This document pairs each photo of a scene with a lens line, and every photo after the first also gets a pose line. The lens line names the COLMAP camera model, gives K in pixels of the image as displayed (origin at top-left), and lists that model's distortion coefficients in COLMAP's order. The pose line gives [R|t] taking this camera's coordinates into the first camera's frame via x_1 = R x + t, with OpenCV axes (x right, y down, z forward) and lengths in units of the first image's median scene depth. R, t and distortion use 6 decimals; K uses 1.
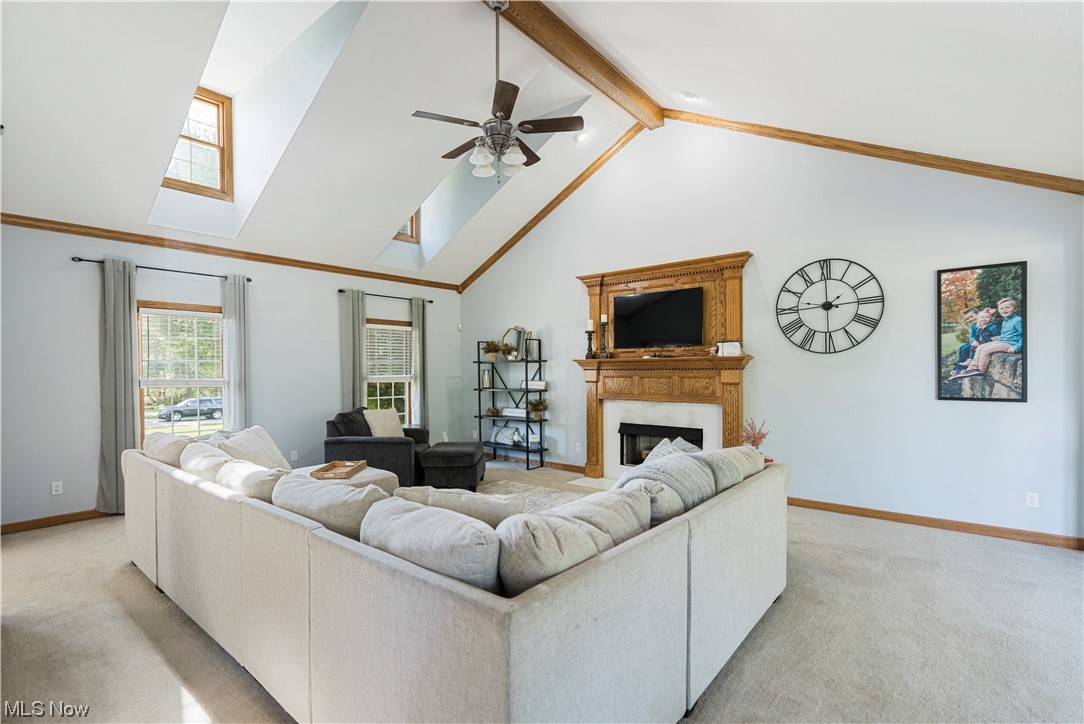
lens RADIAL K [[495.0, 0, 545.3], [0, 495.0, 368.0], [0, 0, 1]] dist [-0.001391, 0.000141]
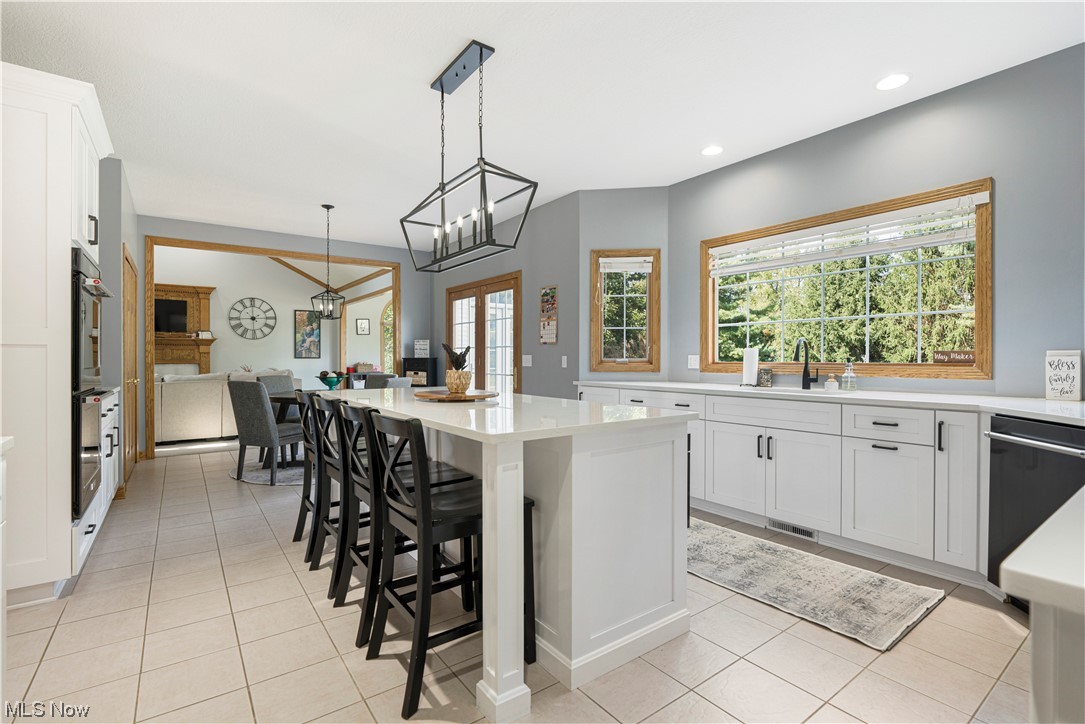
lens RADIAL K [[495.4, 0, 539.5], [0, 495.4, 360.3], [0, 0, 1]] dist [-0.001391, 0.000141]
pose [[0.258464, 0.000586, 0.966021, -1.187852], [-0.001848, 0.999998, -0.000113, 0.059678], [-0.966019, -0.001756, 0.258464, -0.793817]]
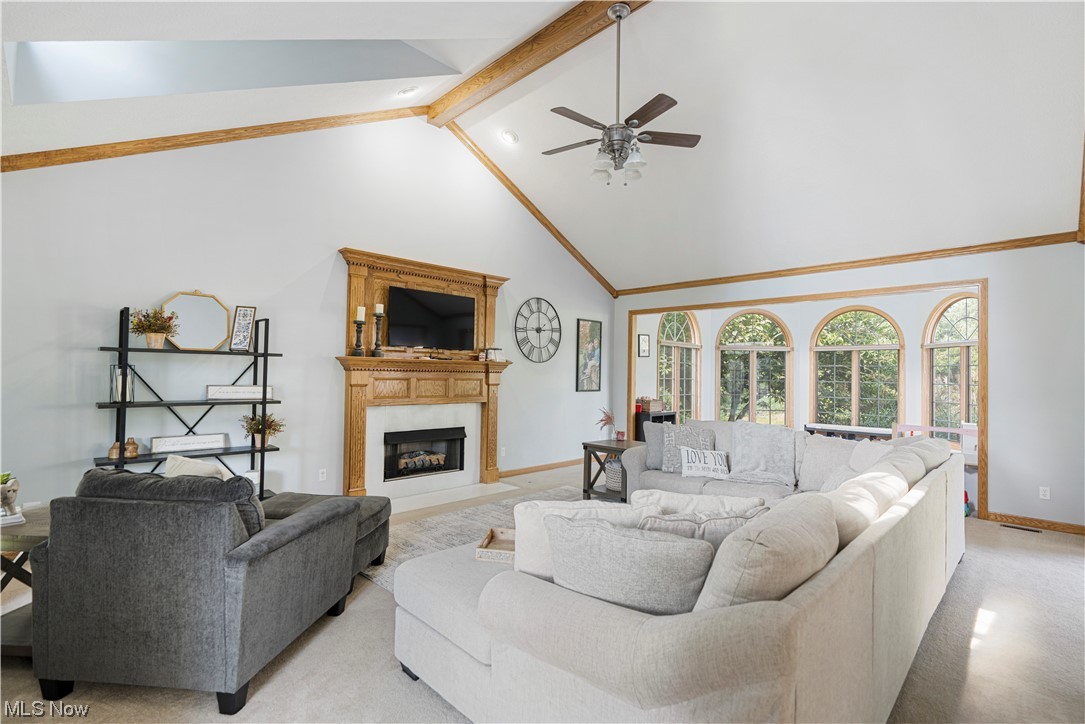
lens RADIAL K [[495.4, 0, 550.8], [0, 495.4, 362.1], [0, 0, 1]] dist [-0.001391, 0.000141]
pose [[0.107899, 0.028819, 0.993744, -0.805525], [-0.020238, 0.999436, -0.026787, 0.007035], [-0.993956, -0.017221, 0.108421, 0.741920]]
